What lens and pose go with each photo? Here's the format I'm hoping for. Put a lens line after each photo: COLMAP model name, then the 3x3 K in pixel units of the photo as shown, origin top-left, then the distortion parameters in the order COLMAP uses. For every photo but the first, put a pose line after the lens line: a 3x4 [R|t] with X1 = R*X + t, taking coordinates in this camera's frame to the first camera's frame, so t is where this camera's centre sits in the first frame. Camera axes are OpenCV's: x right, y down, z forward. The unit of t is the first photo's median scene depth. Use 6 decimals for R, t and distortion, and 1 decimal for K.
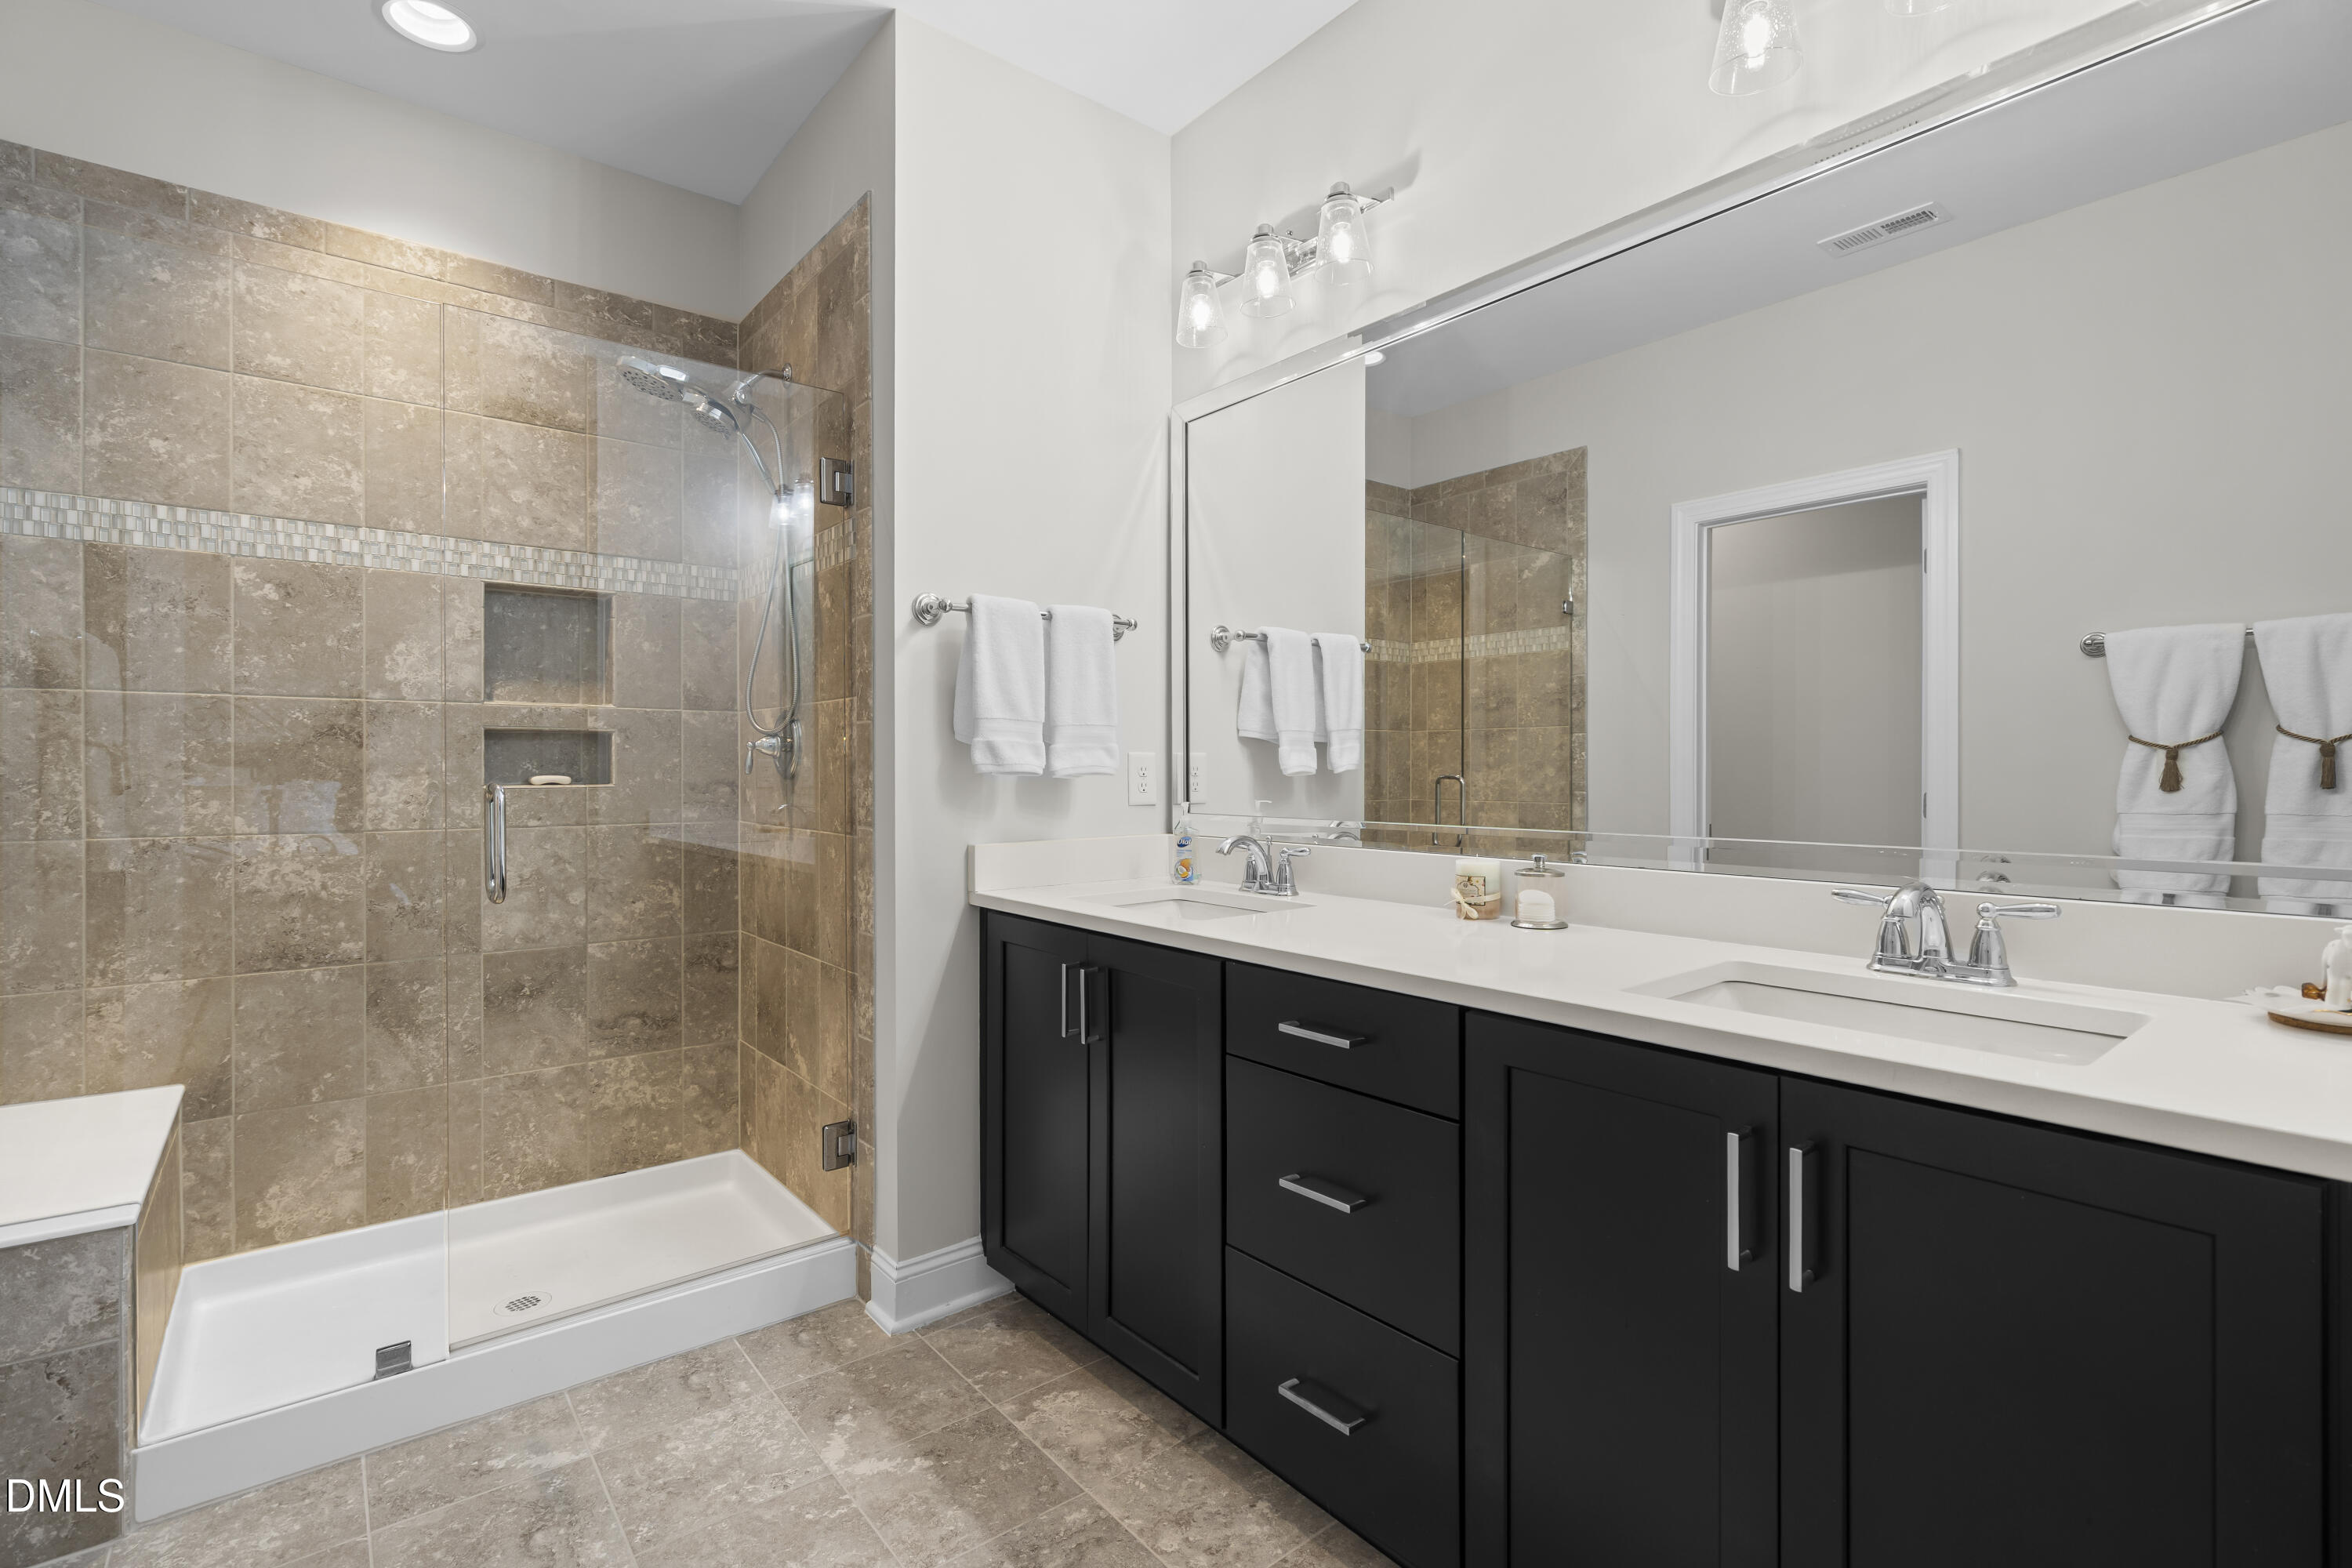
lens RADIAL K [[1075.8, 0, 1172.5], [0, 1075.8, 776.9], [0, 0, 1]] dist [-0.003460, 0.001250]
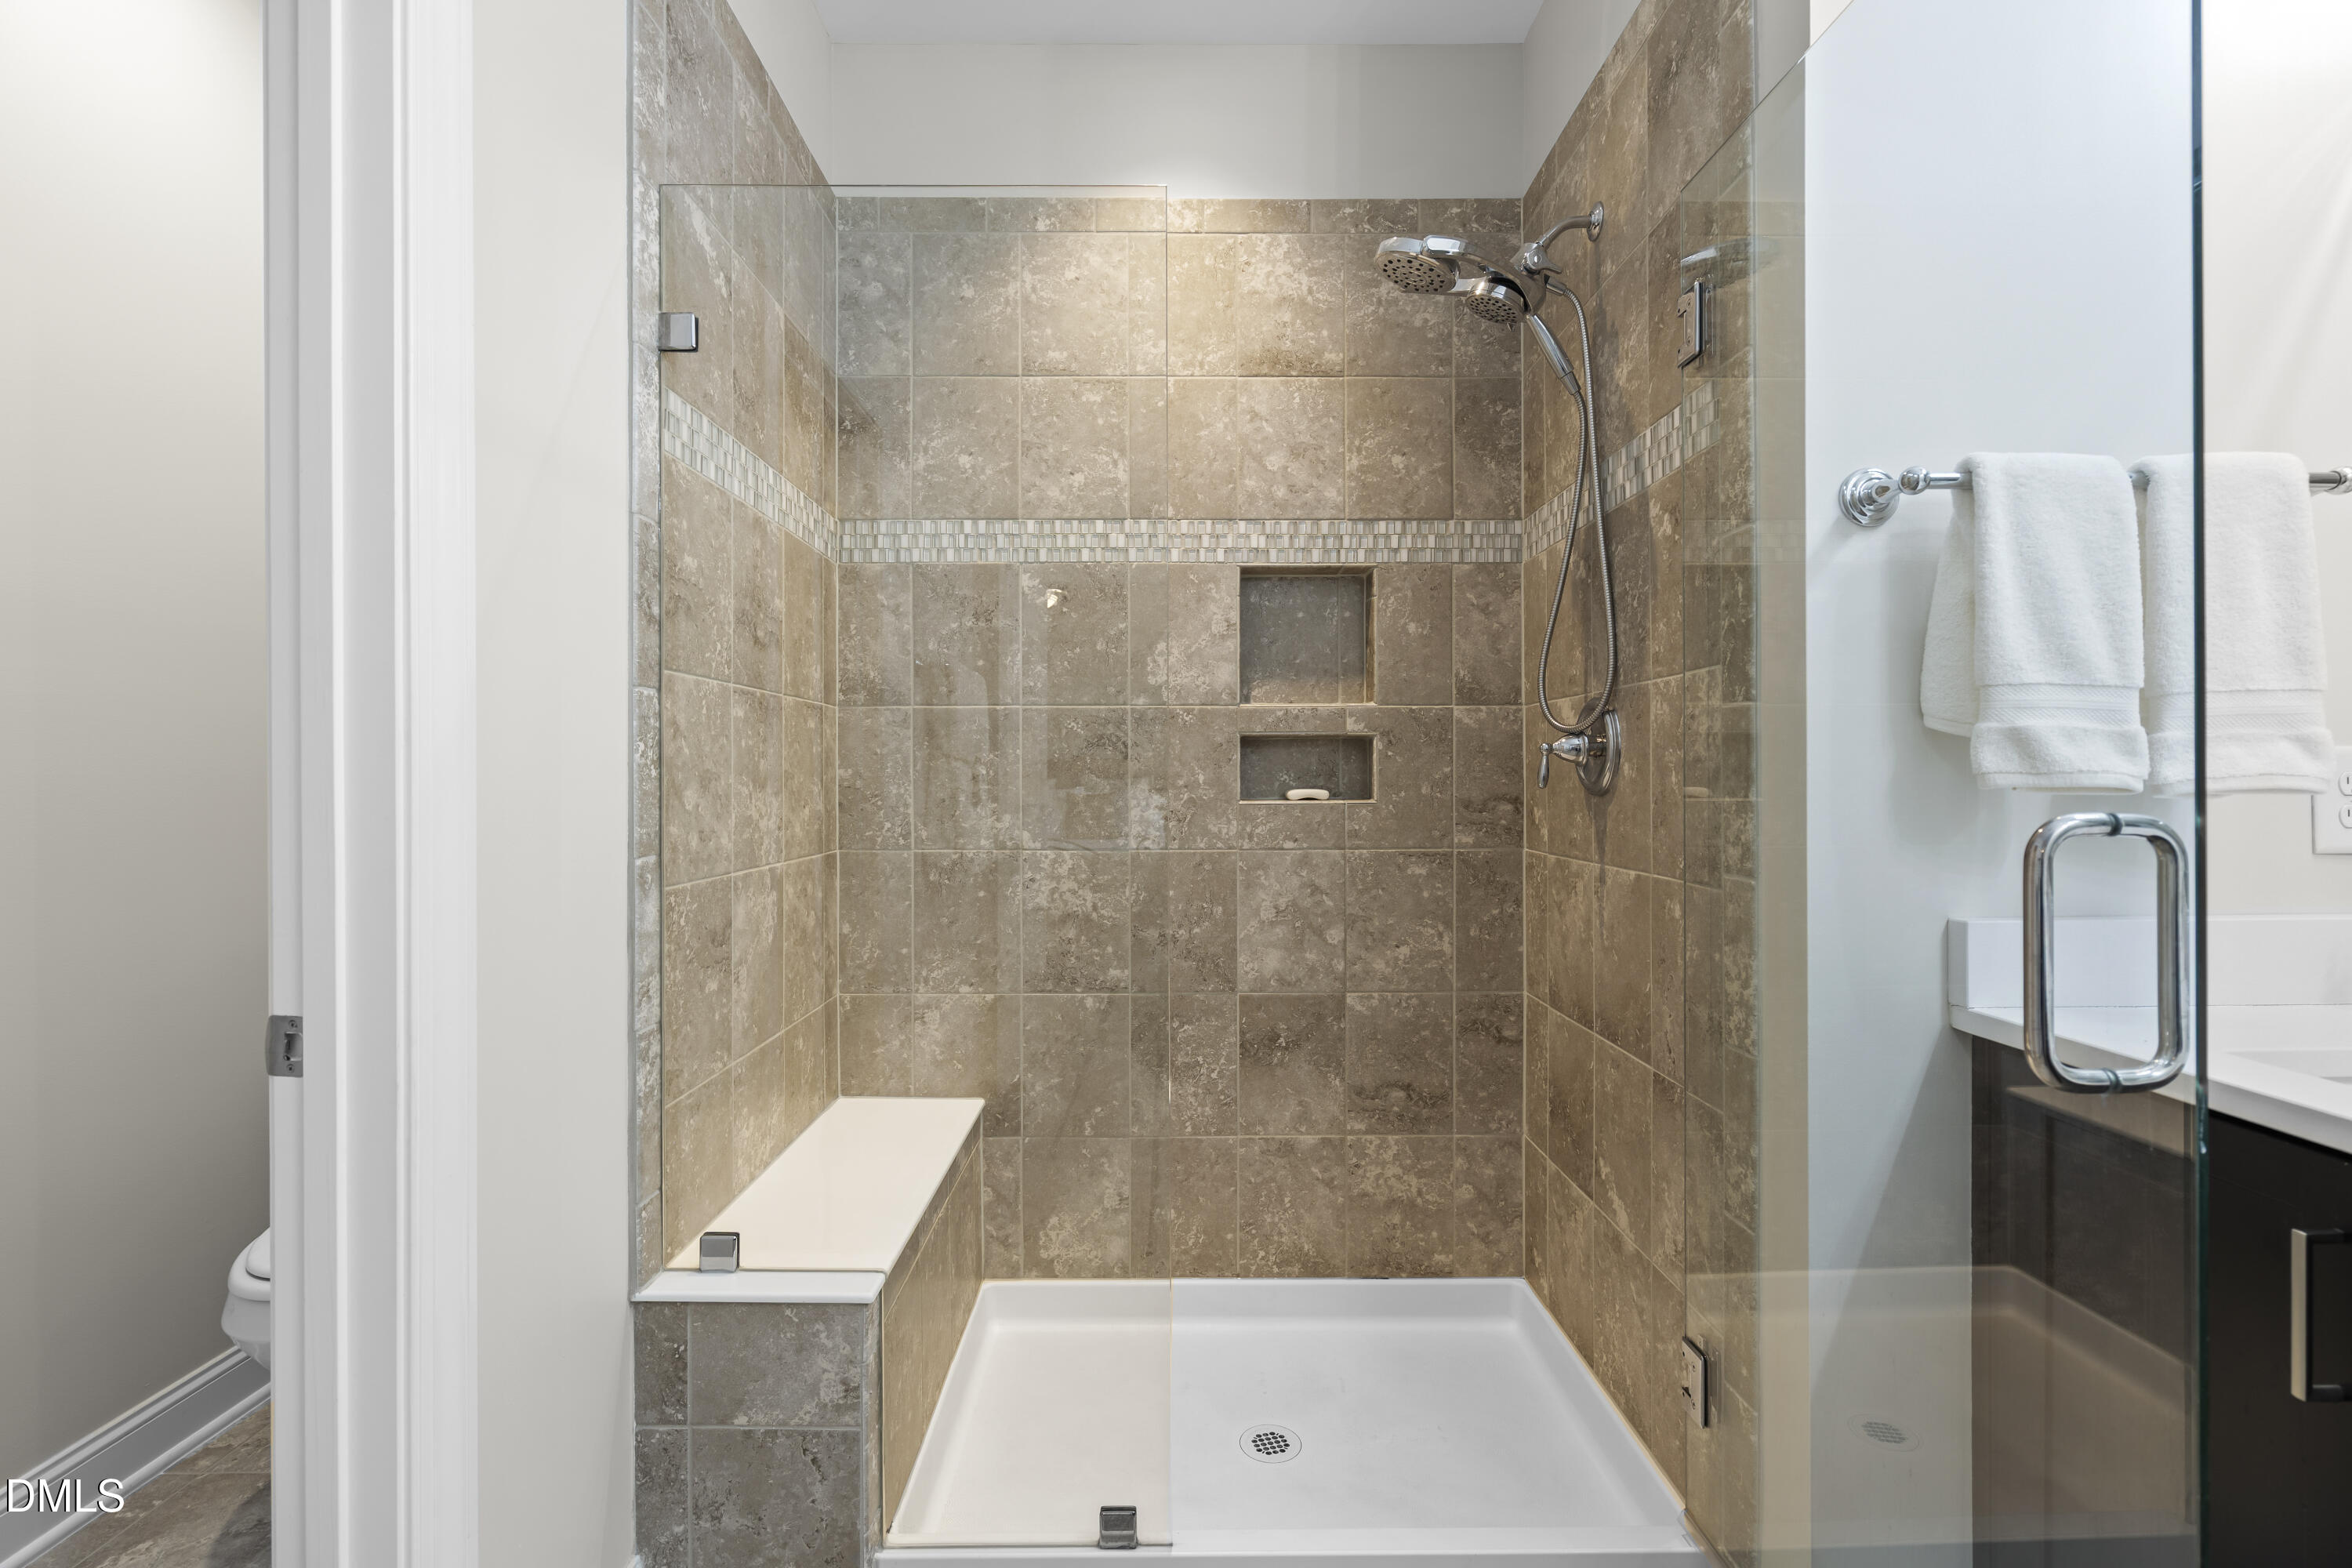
lens RADIAL K [[1075.8, 0, 1172.5], [0, 1075.8, 776.9], [0, 0, 1]] dist [-0.003460, 0.001250]
pose [[0.780558, -0.003913, -0.625071, -0.145485], [-0.001723, 0.999963, -0.008412, -0.003851], [0.625081, 0.007643, 0.780523, 0.299637]]
